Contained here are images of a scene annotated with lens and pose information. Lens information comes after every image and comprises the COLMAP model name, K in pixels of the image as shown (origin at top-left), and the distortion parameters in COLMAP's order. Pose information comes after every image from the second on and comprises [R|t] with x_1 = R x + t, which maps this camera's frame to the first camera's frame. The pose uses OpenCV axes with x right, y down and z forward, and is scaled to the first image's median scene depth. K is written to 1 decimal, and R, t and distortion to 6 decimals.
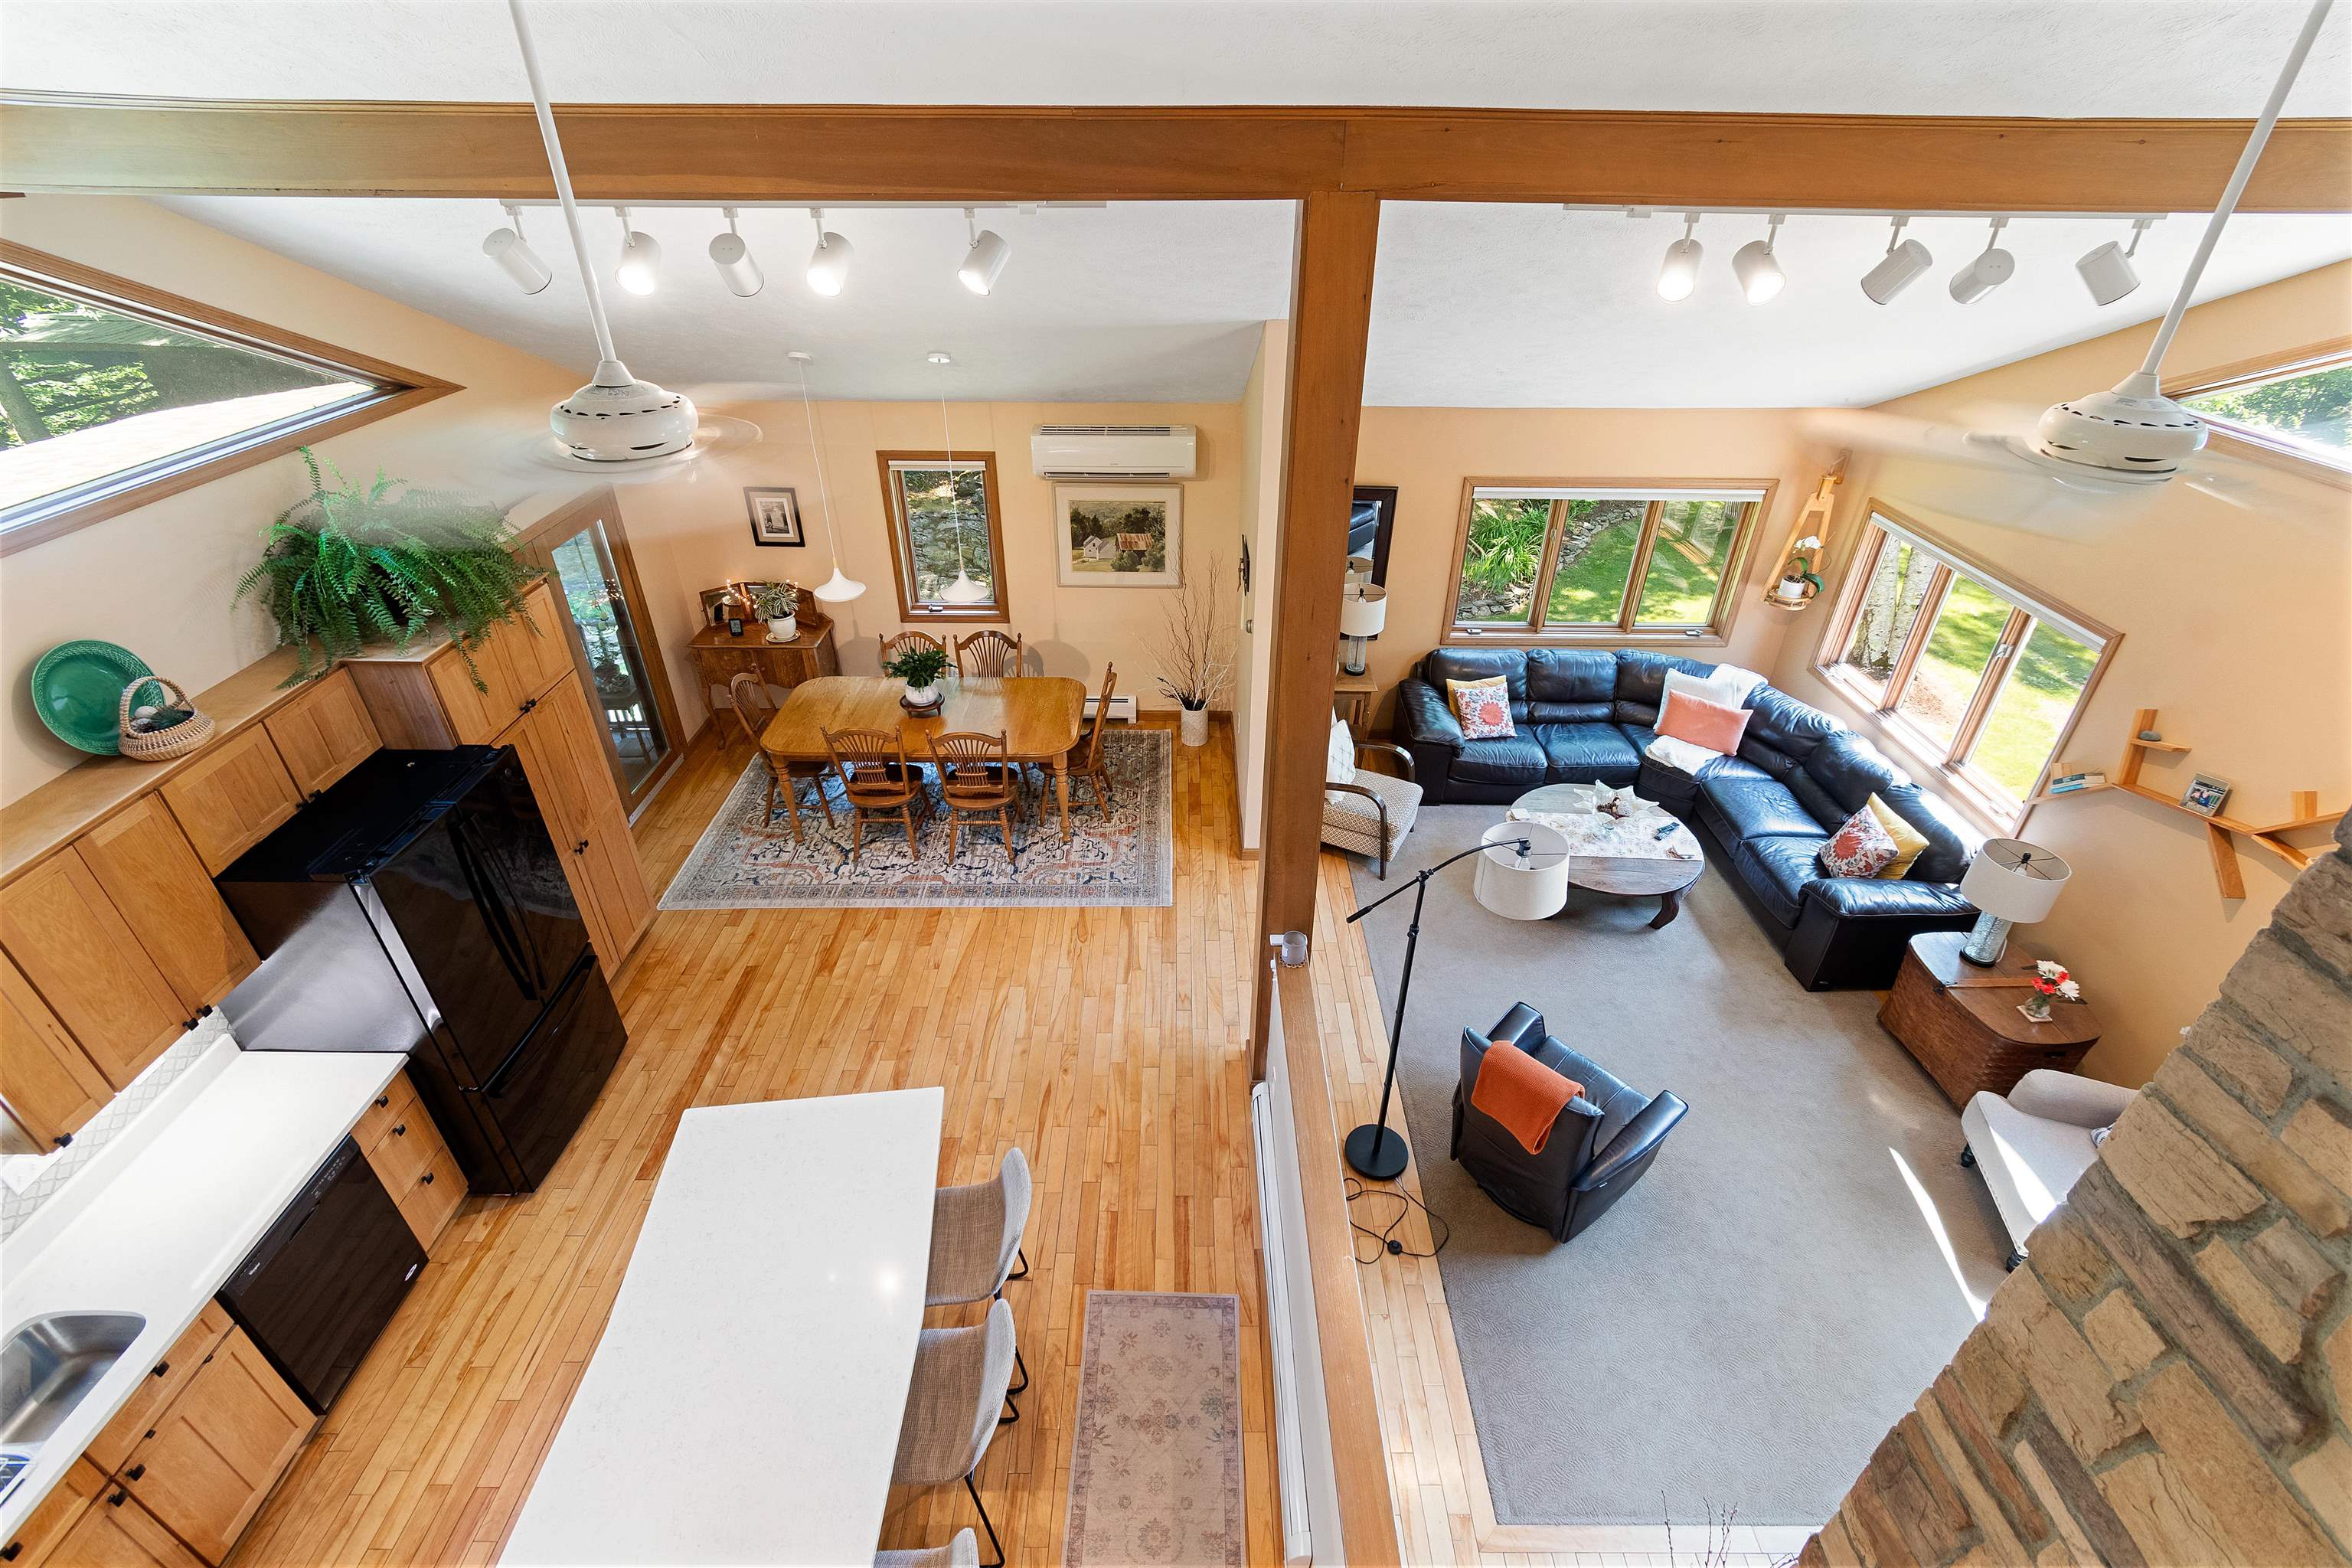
lens RADIAL K [[1033.6, 0, 1187.7], [0, 1033.6, 784.9], [0, 0, 1]] dist [-0.001302, -0.001834]
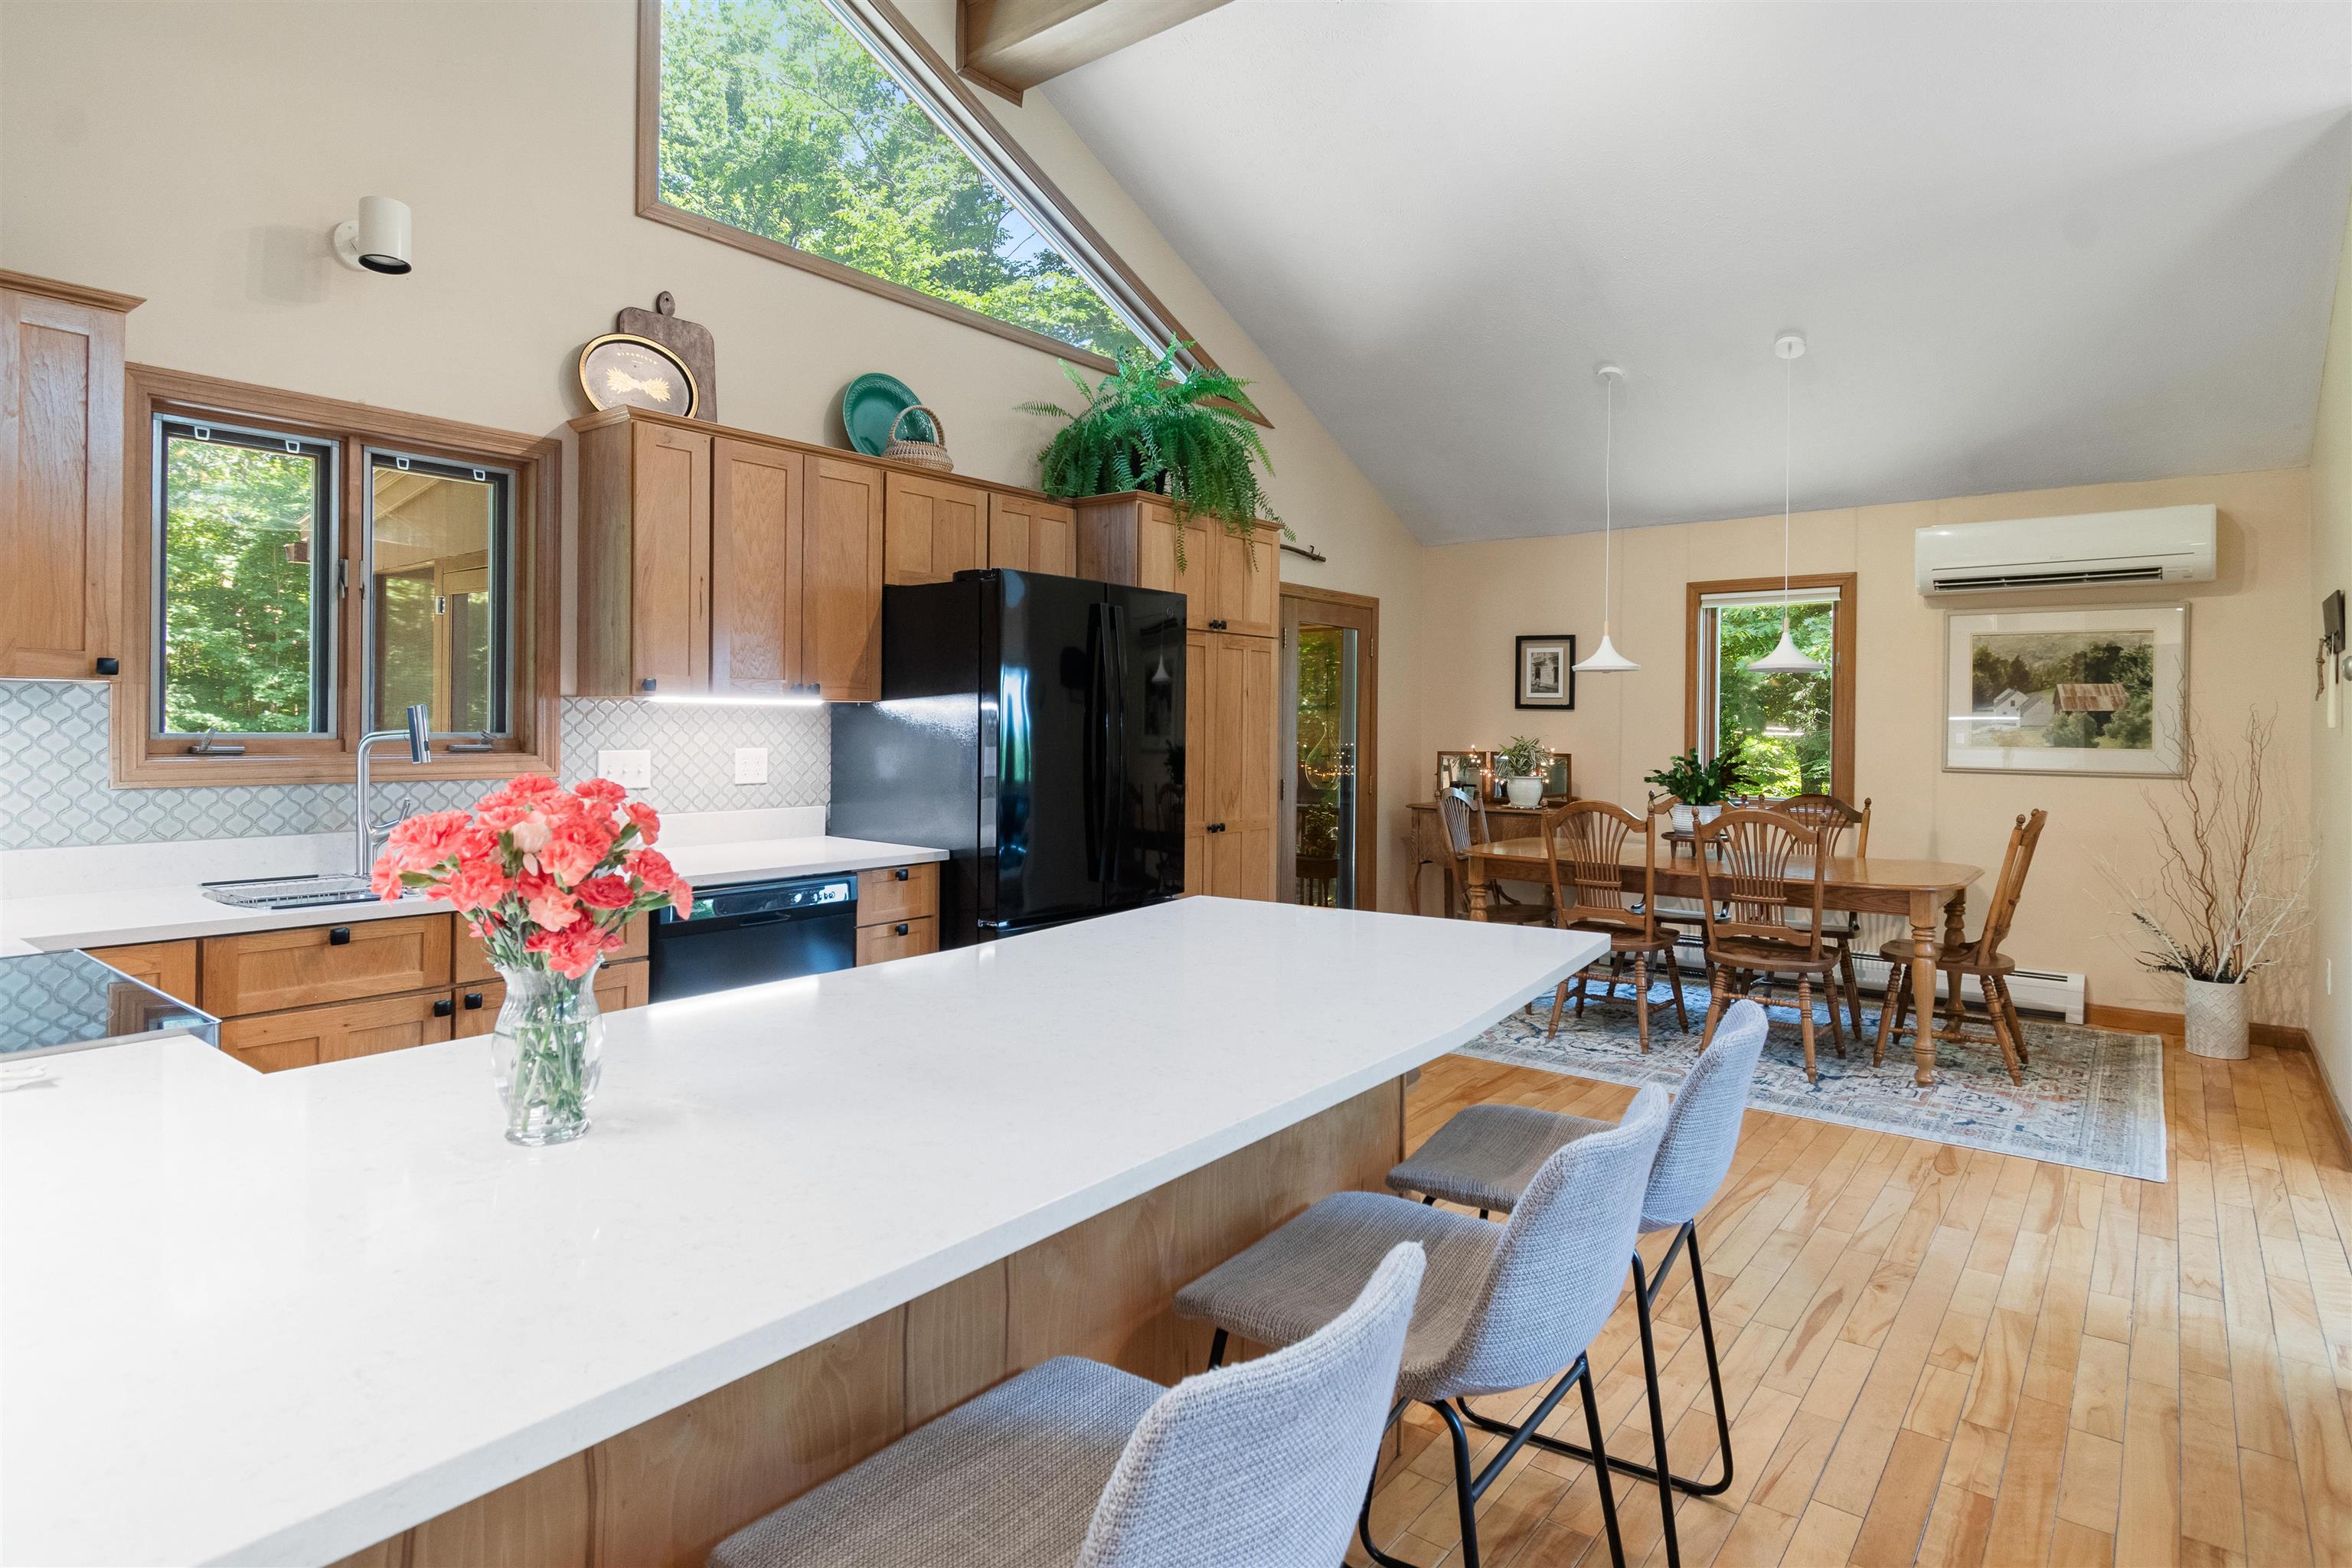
lens RADIAL K [[1250.0, 0, 1169.1], [0, 1250.0, 730.4], [0, 0, 1]] dist [-0.004488, -0.002959]
pose [[0.775383, 0.000589, -0.631491, -0.008062], [-0.340505, 0.842563, -0.417306, 0.295950], [0.531825, 0.538597, 0.653510, 0.228607]]
